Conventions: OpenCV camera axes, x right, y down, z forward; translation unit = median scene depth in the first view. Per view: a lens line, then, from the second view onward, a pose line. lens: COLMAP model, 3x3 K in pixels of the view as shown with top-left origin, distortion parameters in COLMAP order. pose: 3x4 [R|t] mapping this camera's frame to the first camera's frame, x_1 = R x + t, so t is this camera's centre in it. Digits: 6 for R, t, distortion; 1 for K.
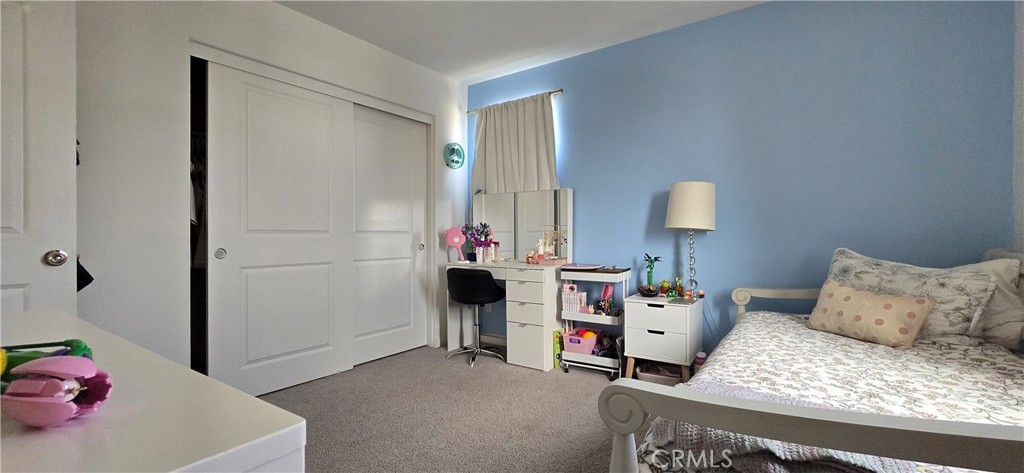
lens RADIAL K [[419.4, 0, 512.0], [0, 419.4, 236.5], [0, 0, 1]] dist [-0.001292, 0.000003]
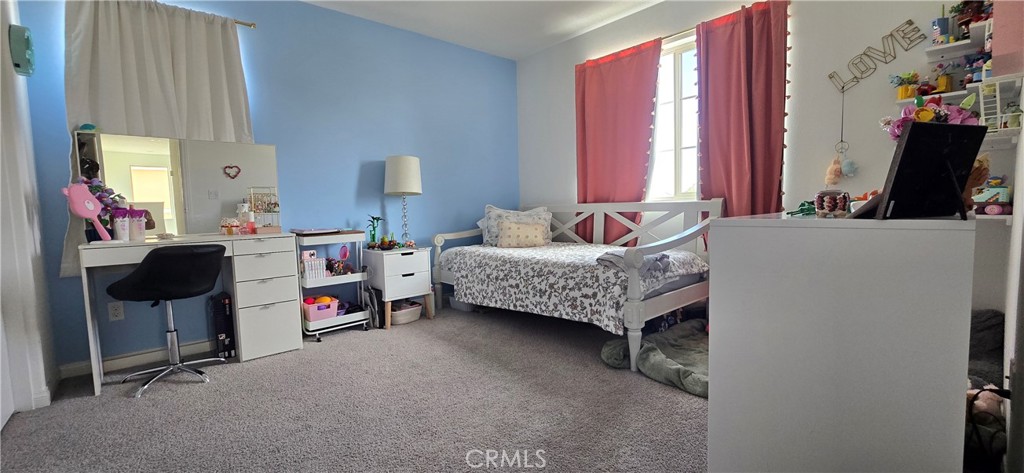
lens RADIAL K [[419.4, 0, 512.0], [0, 419.4, 236.5], [0, 0, 1]] dist [-0.001292, 0.000003]
pose [[0.231665, -0.074315, 0.969953, -0.668171], [0.025527, 0.997199, 0.070305, 0.027750], [-0.972461, 0.008473, 0.232913, 0.339254]]
